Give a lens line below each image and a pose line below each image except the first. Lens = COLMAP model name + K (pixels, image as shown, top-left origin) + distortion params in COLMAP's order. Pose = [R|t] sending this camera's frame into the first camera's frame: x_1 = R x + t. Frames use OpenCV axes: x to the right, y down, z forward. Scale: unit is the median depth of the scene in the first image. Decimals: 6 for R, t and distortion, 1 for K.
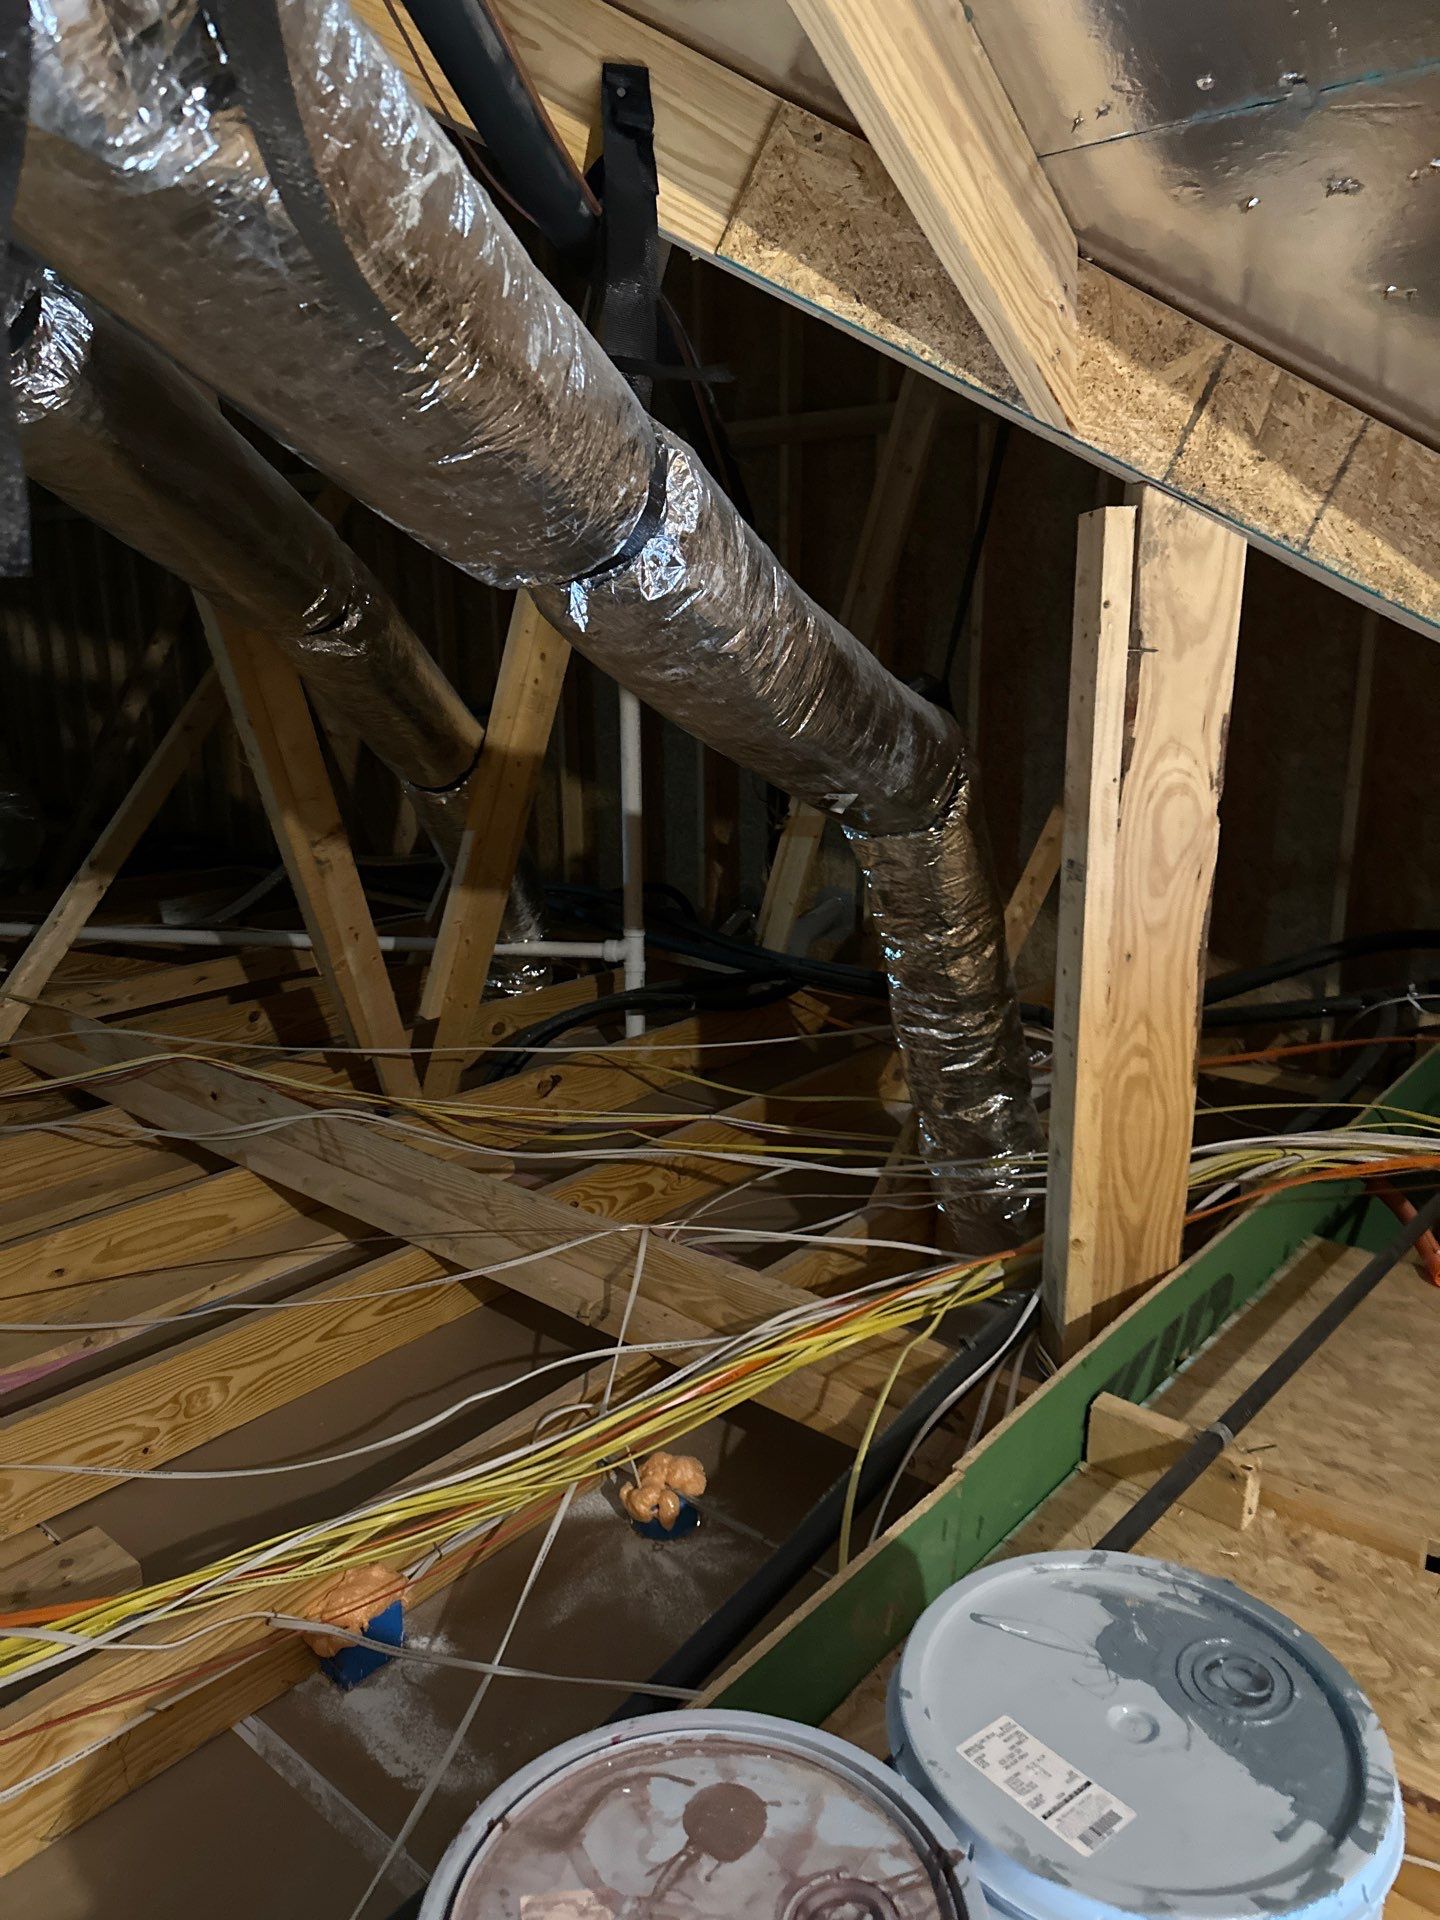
lens RADIAL K [[1346.6, 0, 725.4], [0, 1346.6, 945.3], [0, 0, 1]] dist [0.067374, -0.080576]
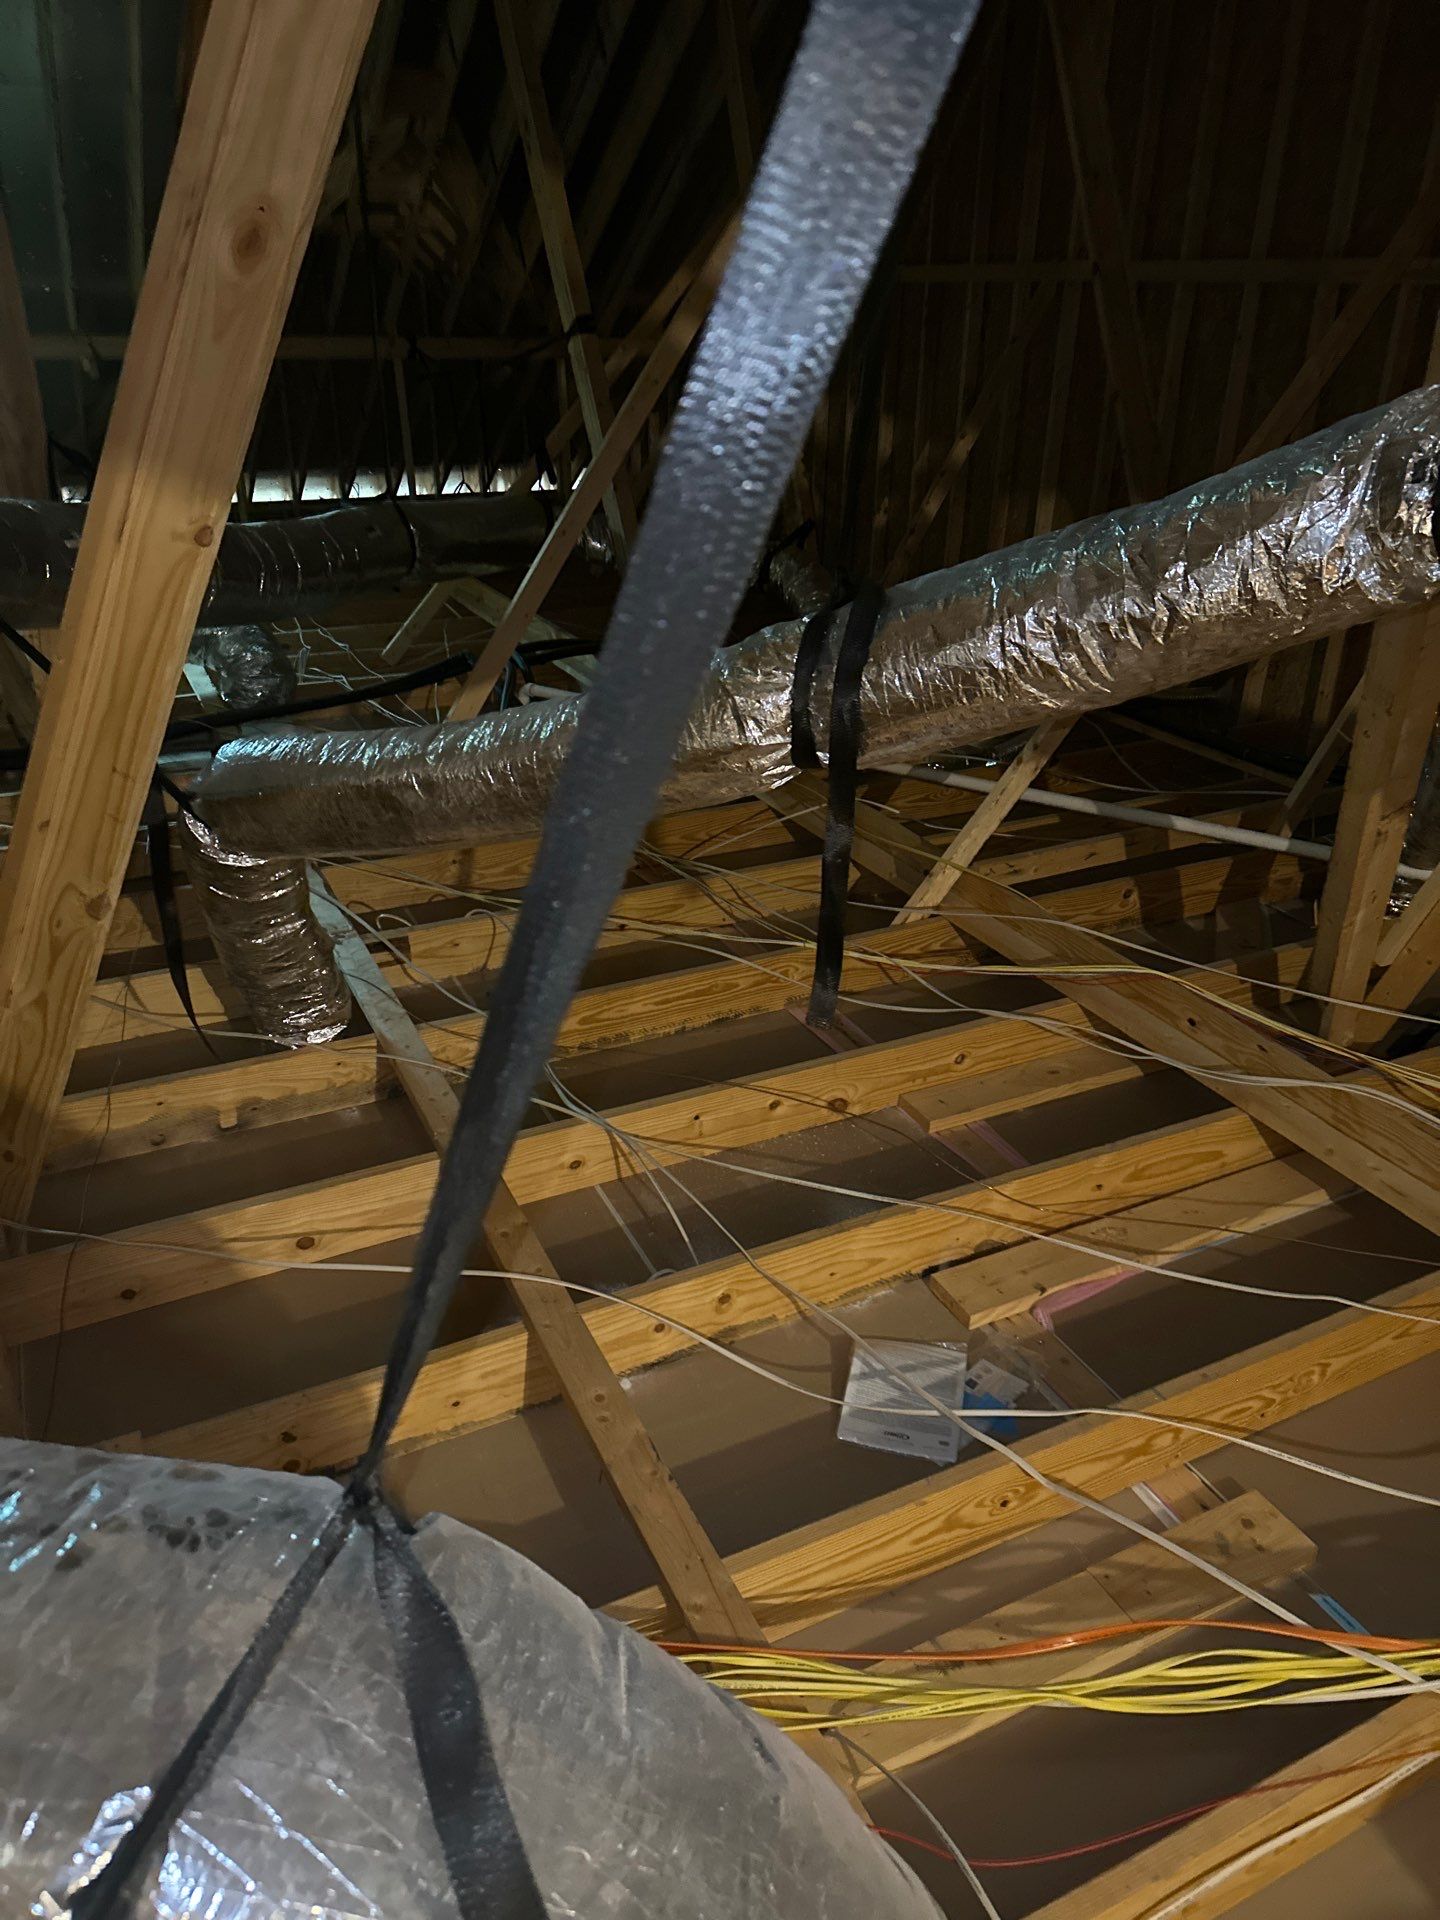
lens RADIAL K [[1346.6, 0, 733.3], [0, 1346.6, 946.9], [0, 0, 1]] dist [0.067374, -0.080576]
pose [[0.921409, 0.184697, -0.341896, -0.406084], [-0.110478, 0.968028, 0.225204, -0.164970], [0.372560, -0.169733, 0.912354, -0.098081]]
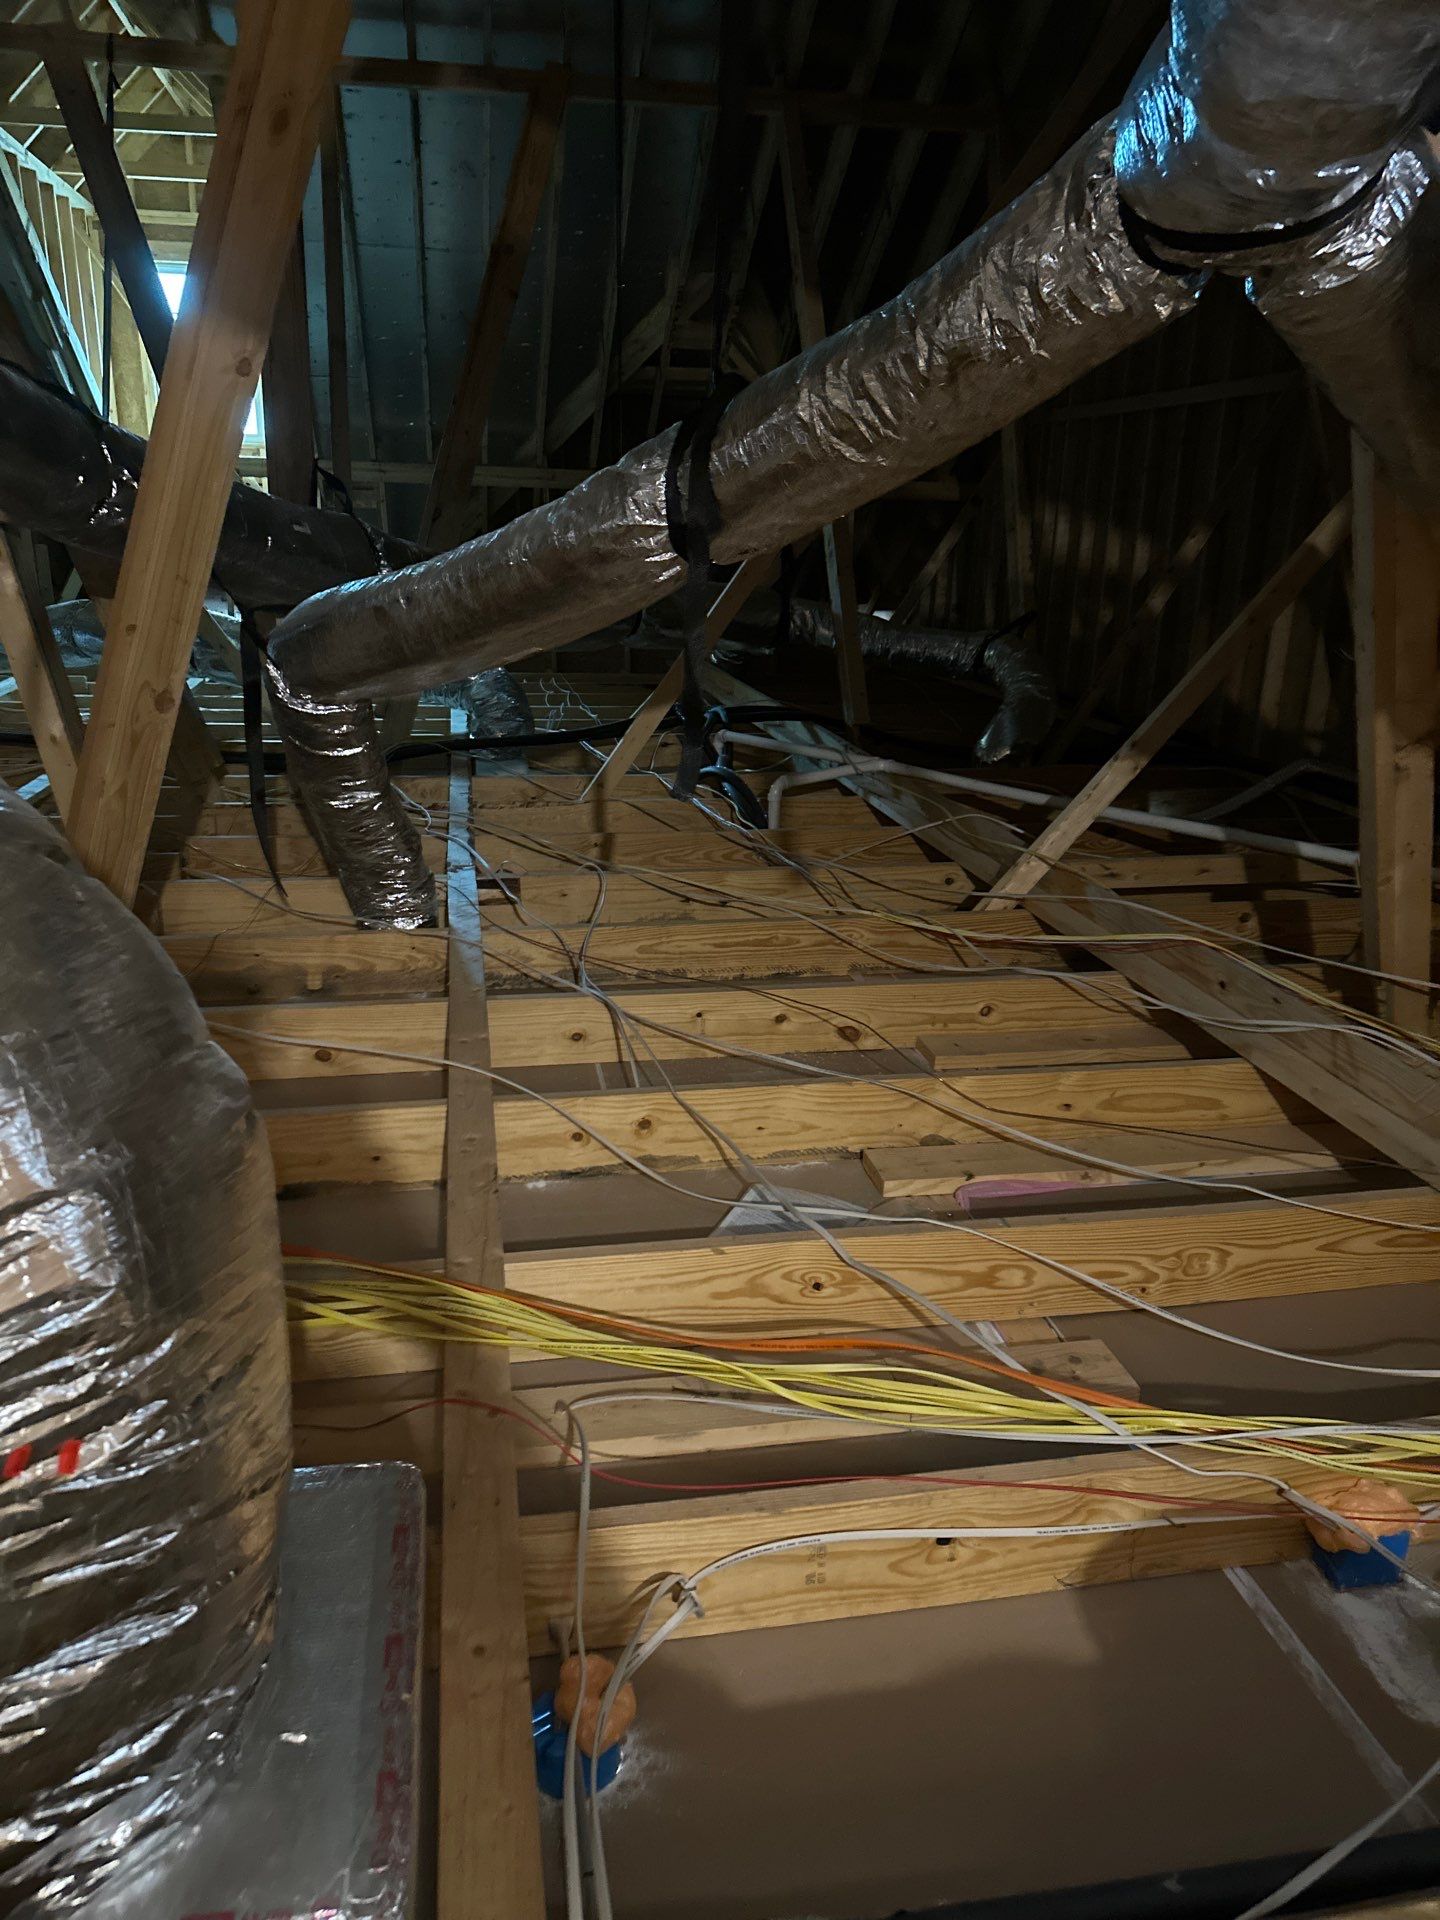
lens RADIAL K [[1346.6, 0, 721.2], [0, 1346.6, 961.8], [0, 0, 1]] dist [0.067374, -0.080576]
pose [[0.783719, 0.218451, -0.581432, -0.094696], [-0.172183, 0.975833, 0.134545, 0.024901], [0.596772, -0.005333, 0.802393, -0.044517]]
